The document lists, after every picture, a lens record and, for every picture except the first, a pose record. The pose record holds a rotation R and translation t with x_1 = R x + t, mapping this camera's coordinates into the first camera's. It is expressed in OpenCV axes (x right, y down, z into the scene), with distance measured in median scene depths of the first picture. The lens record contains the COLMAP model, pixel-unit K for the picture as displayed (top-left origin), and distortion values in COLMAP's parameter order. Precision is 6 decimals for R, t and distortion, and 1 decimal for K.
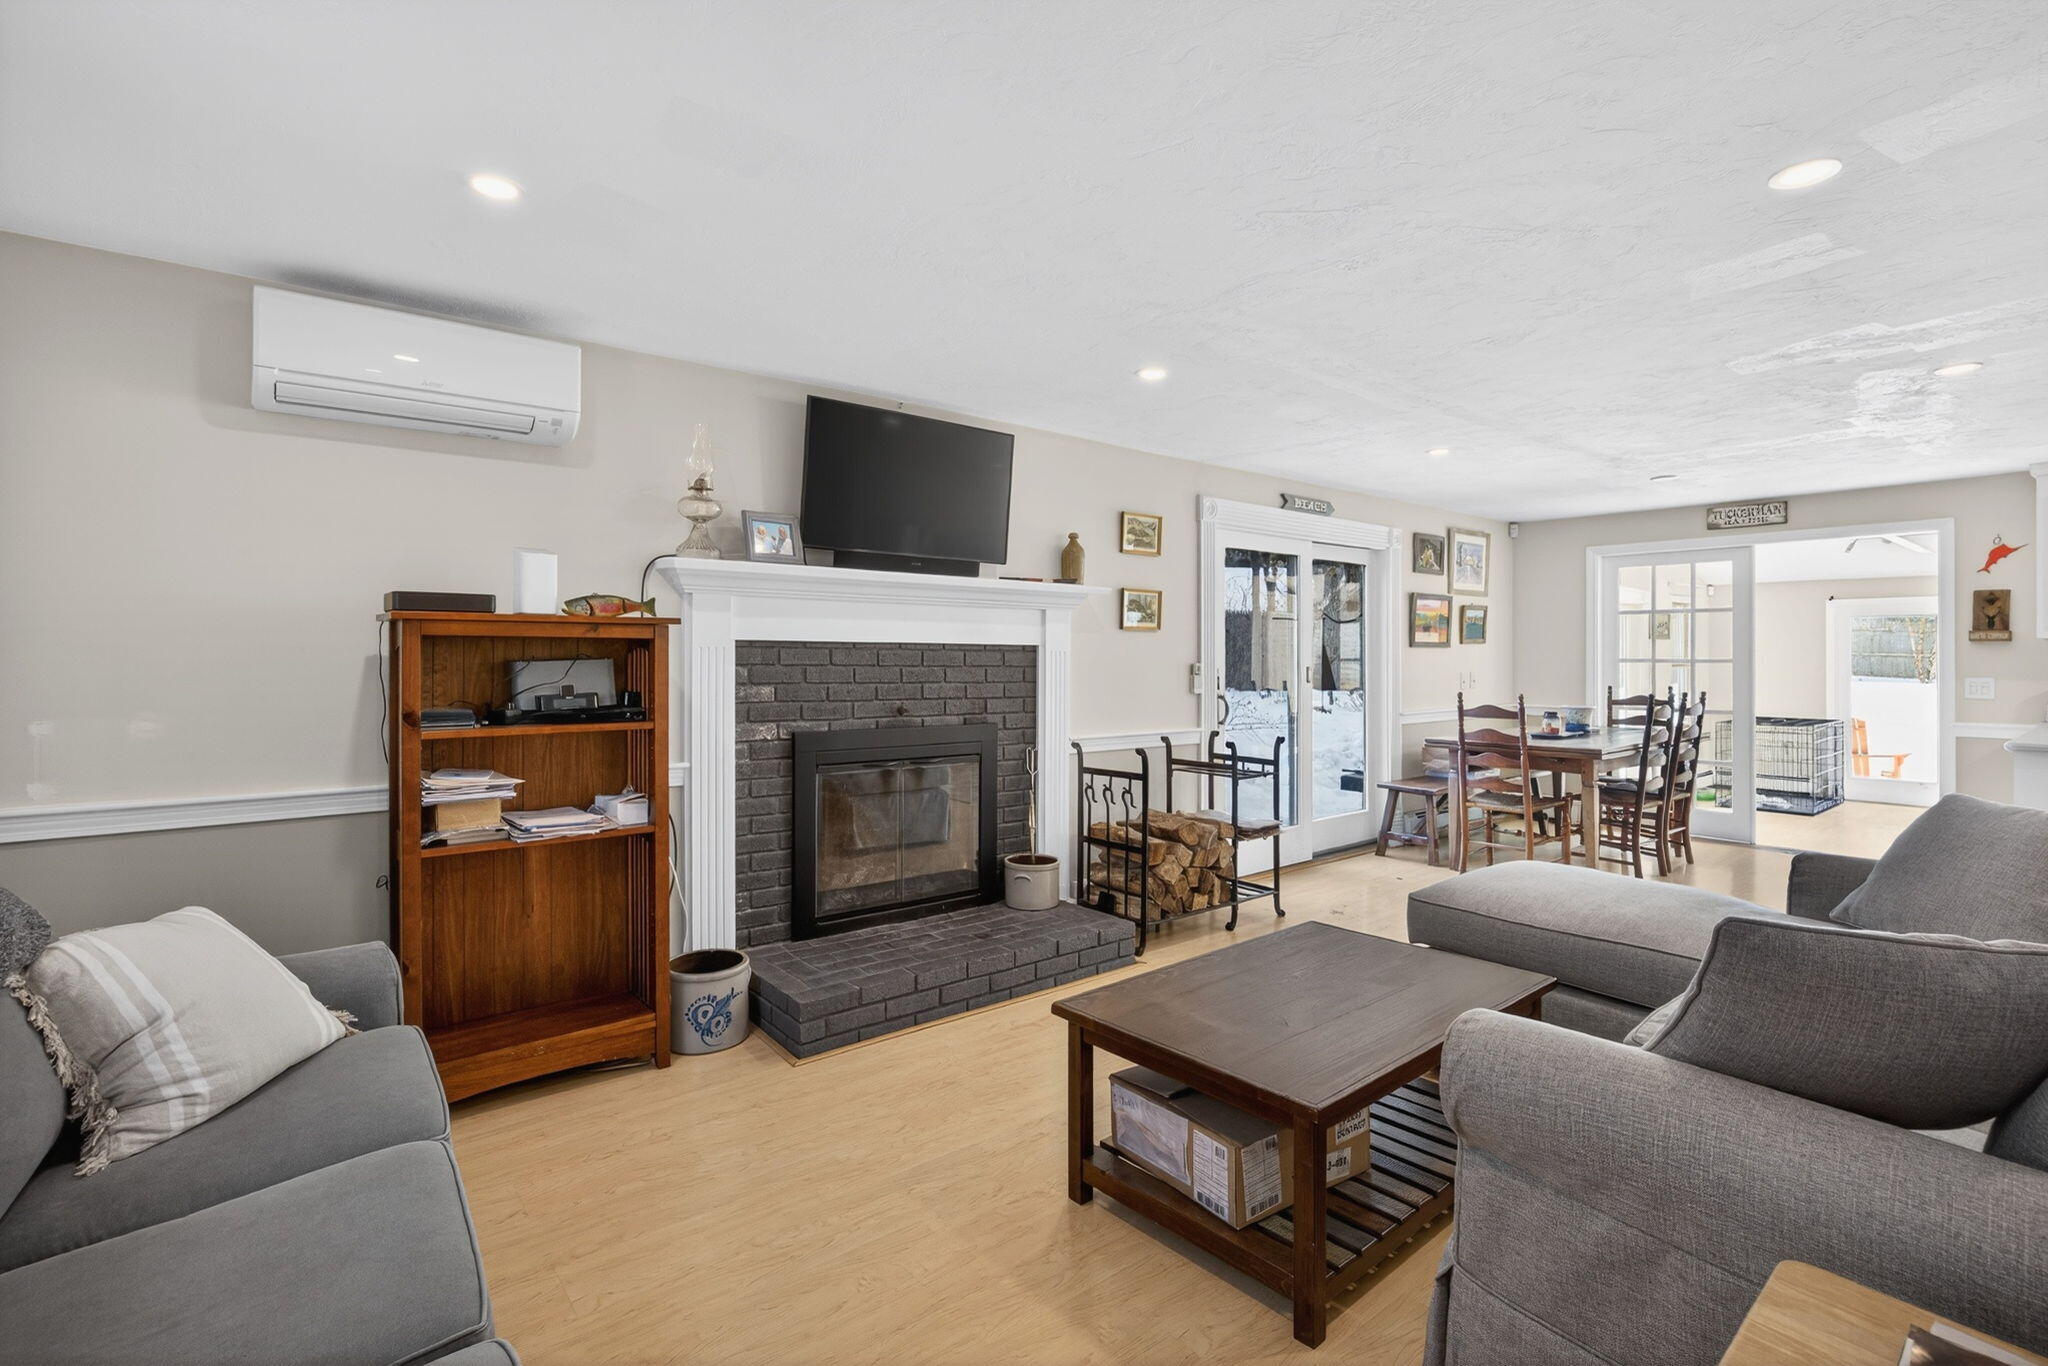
lens RADIAL K [[954.4, 0, 1022.5], [0, 954.4, 652.0], [0, 0, 1]] dist [-0.031428, 0.011891]
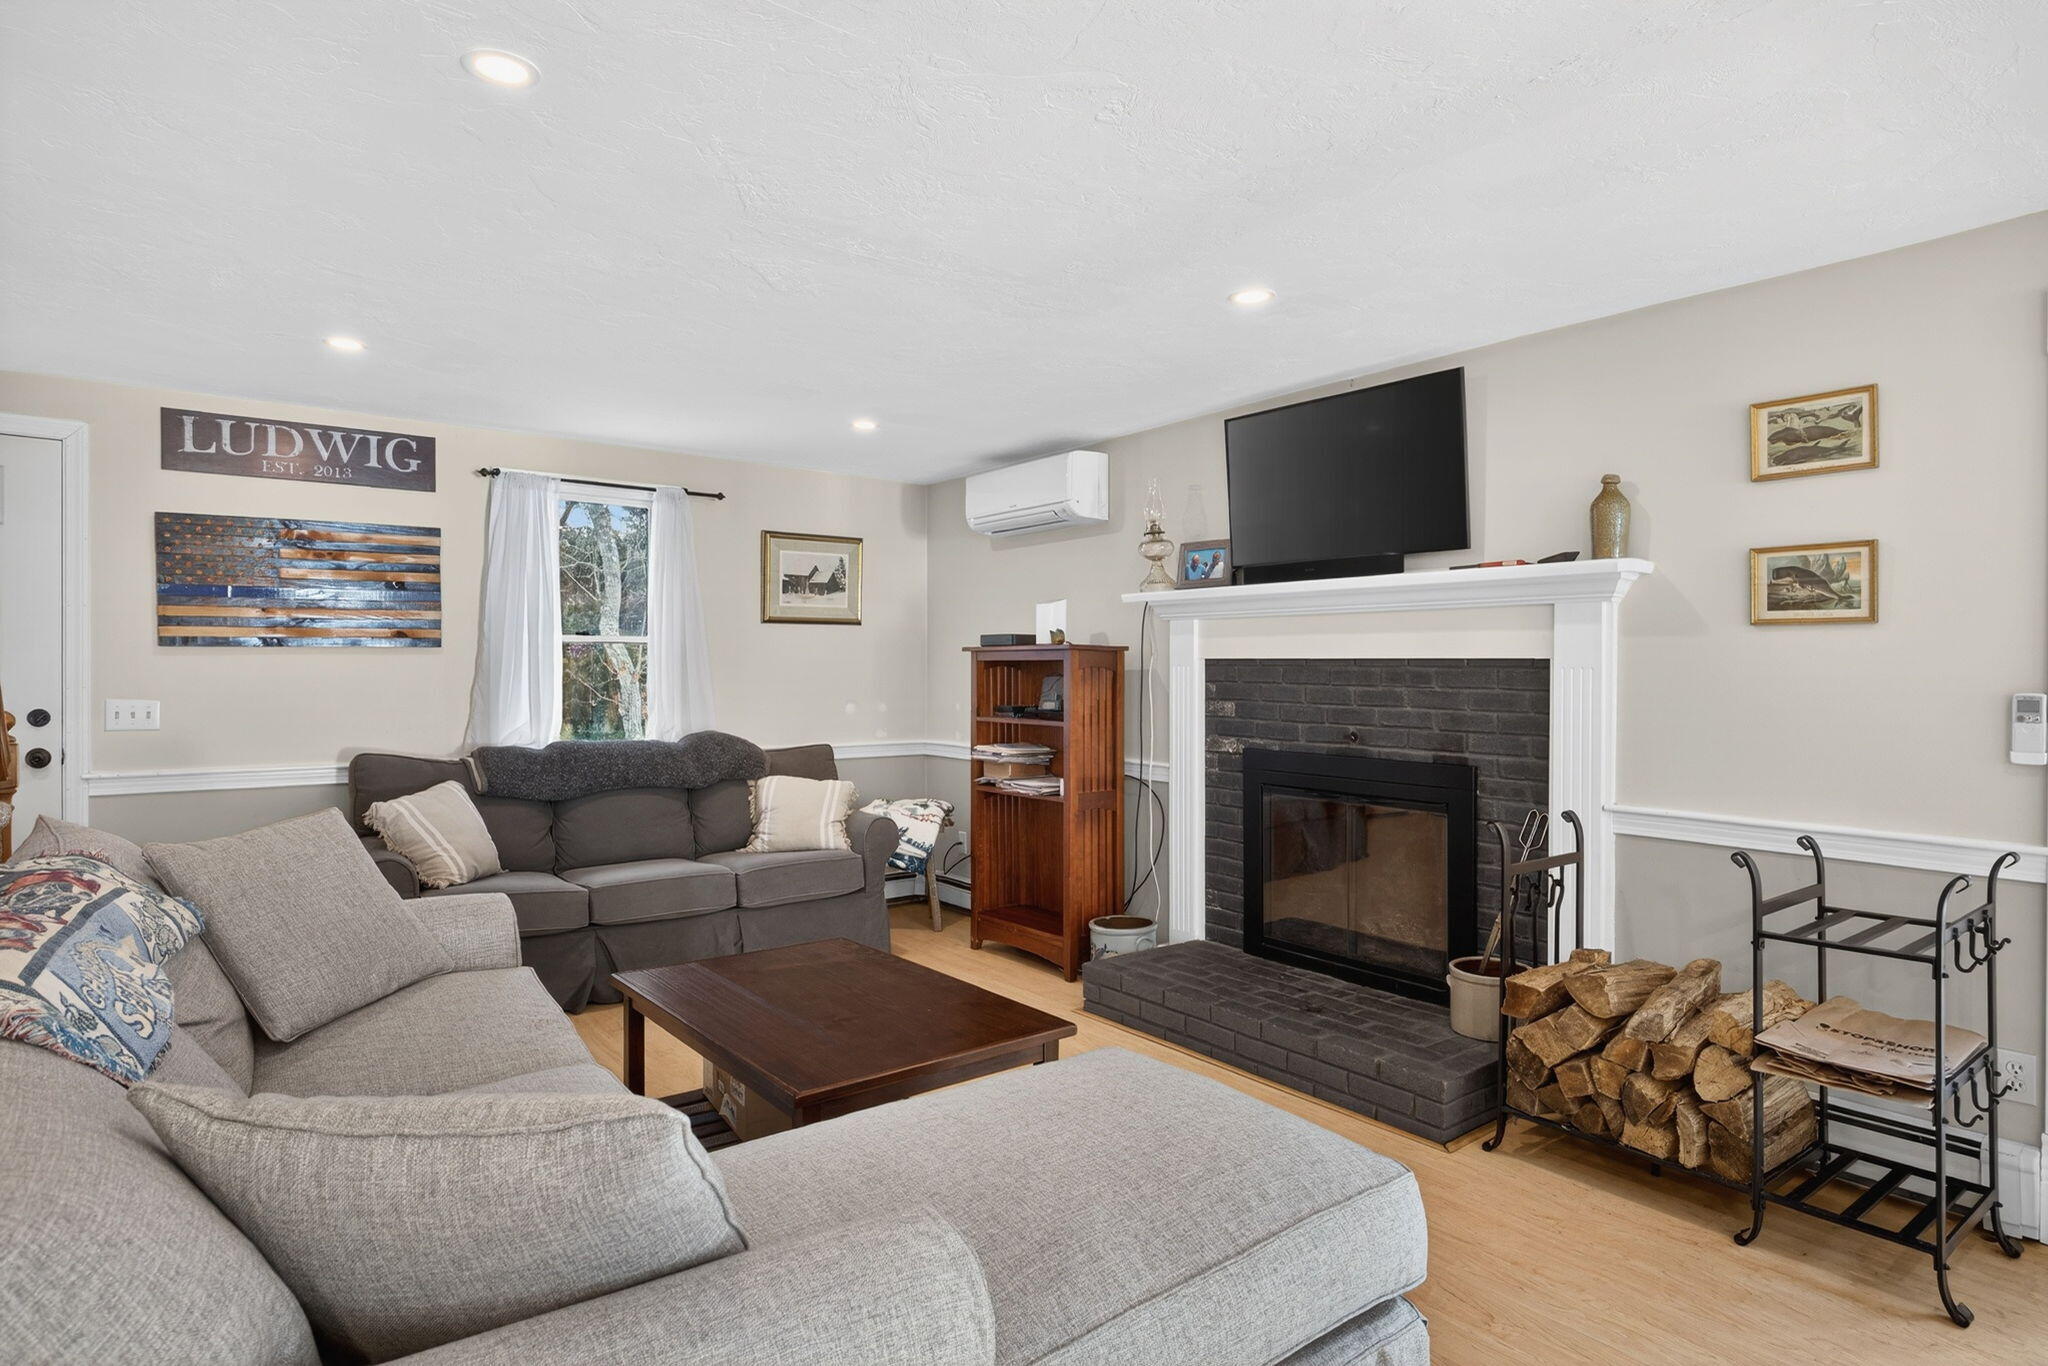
lens RADIAL K [[1109.7, 0, 1028.8], [0, 1109.7, 673.7], [0, 0, 1]] dist [-0.003655, -0.003404]
pose [[-0.023110, -0.000201, -0.999733, 0.970852], [-0.000038, 1.000000, -0.000200, 0.004663], [0.999733, 0.000034, -0.023110, 0.803398]]
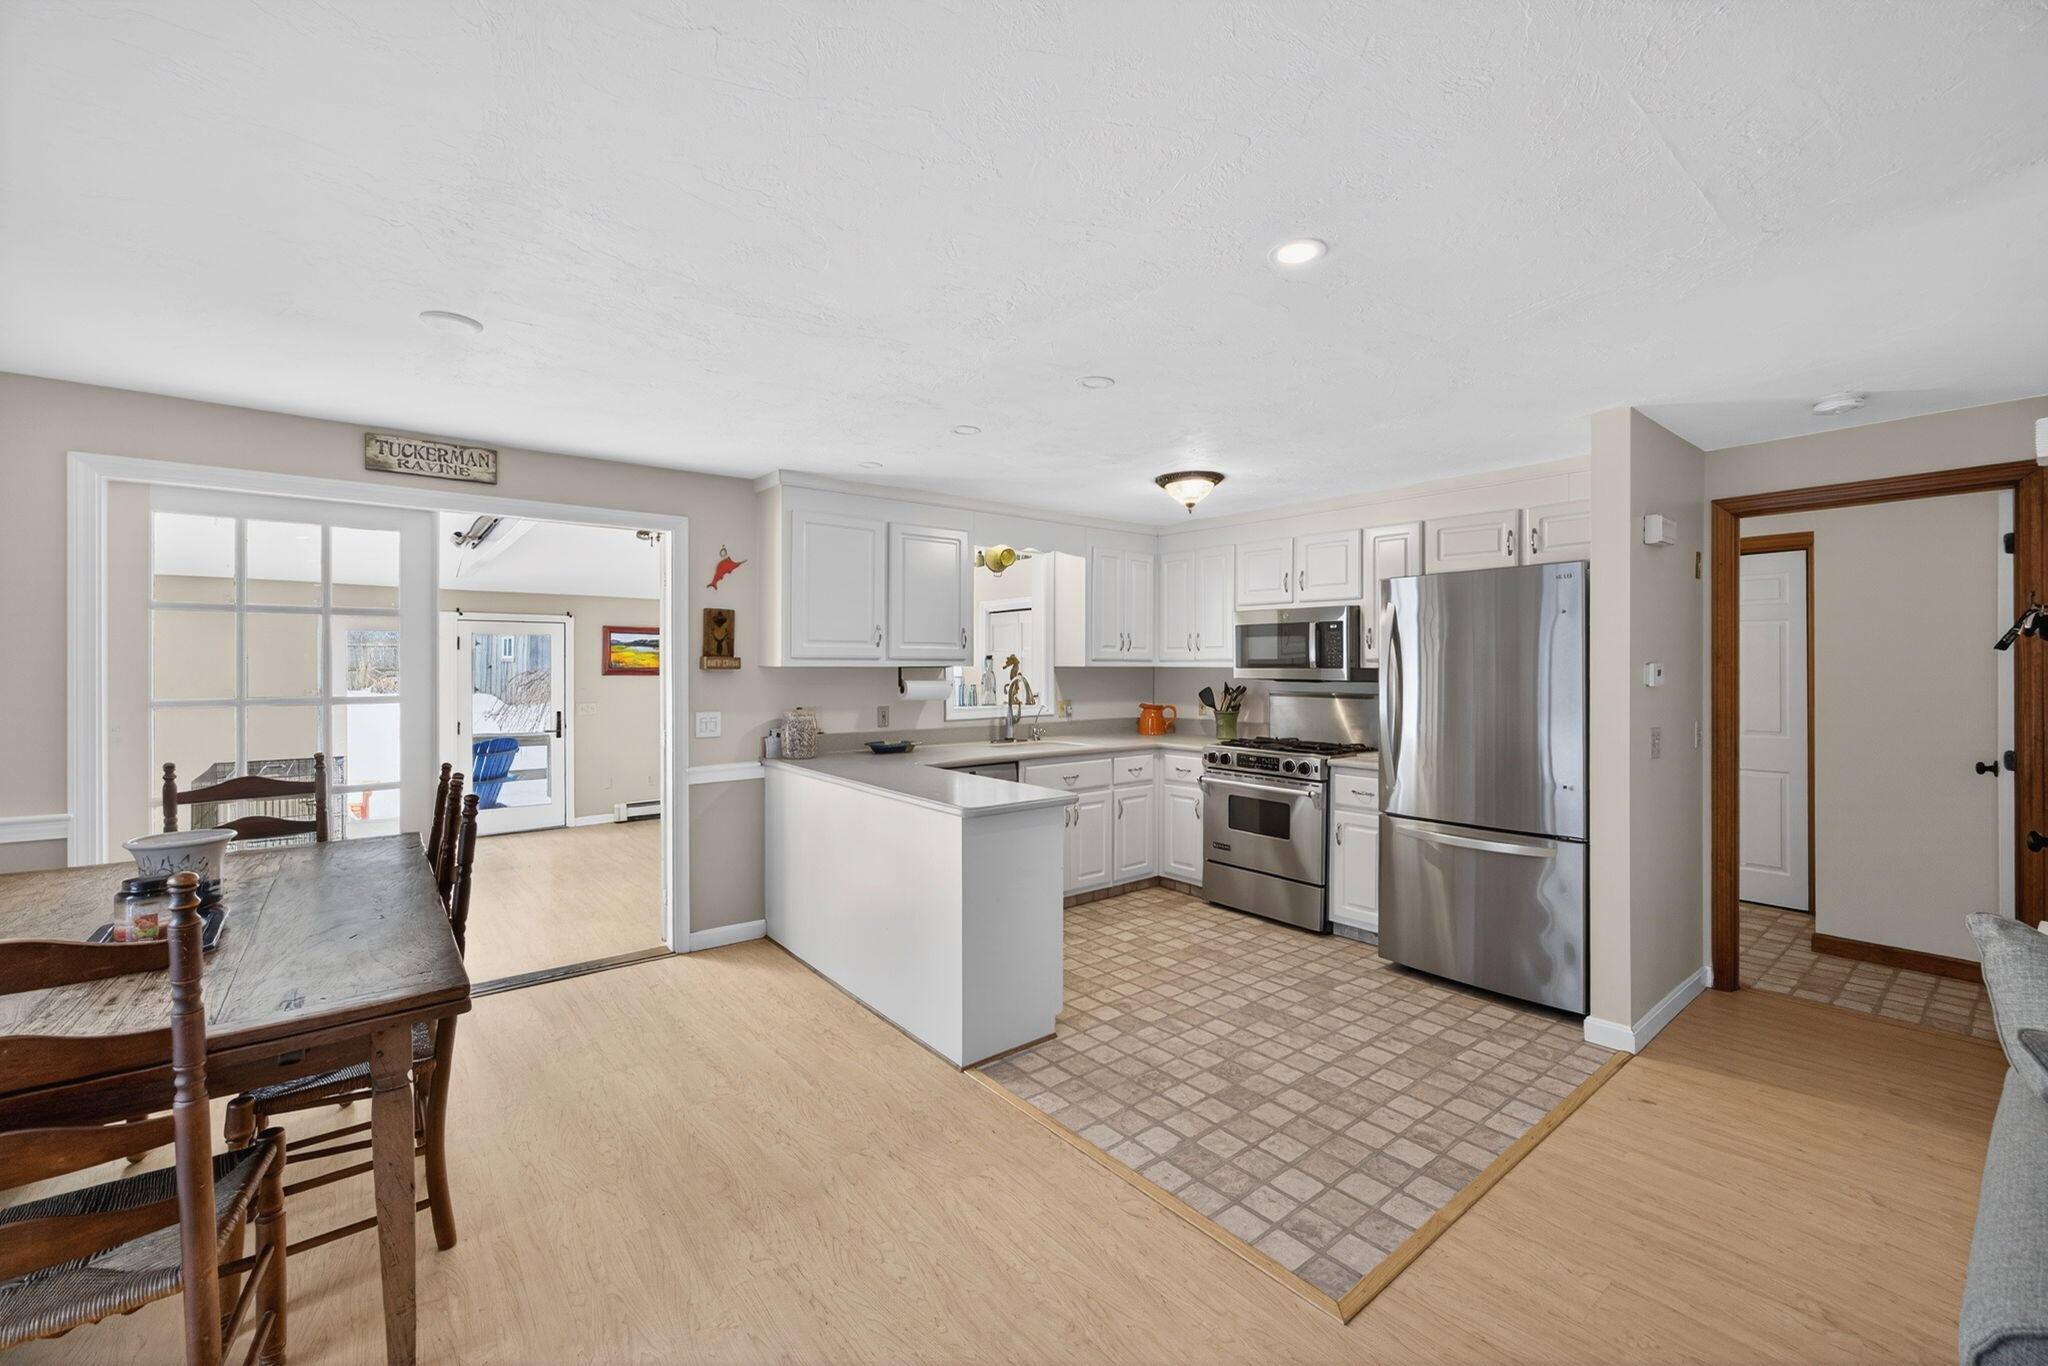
lens RADIAL K [[824.3, 0, 1019.1], [0, 824.3, 665.2], [0, 0, 1]] dist [-0.016581, 0.004022]
pose [[-0.001434, -0.000951, 0.999999, 0.415279], [-0.003289, 0.999994, 0.000946, -0.025060], [-0.999994, -0.003288, -0.001437, 1.086771]]
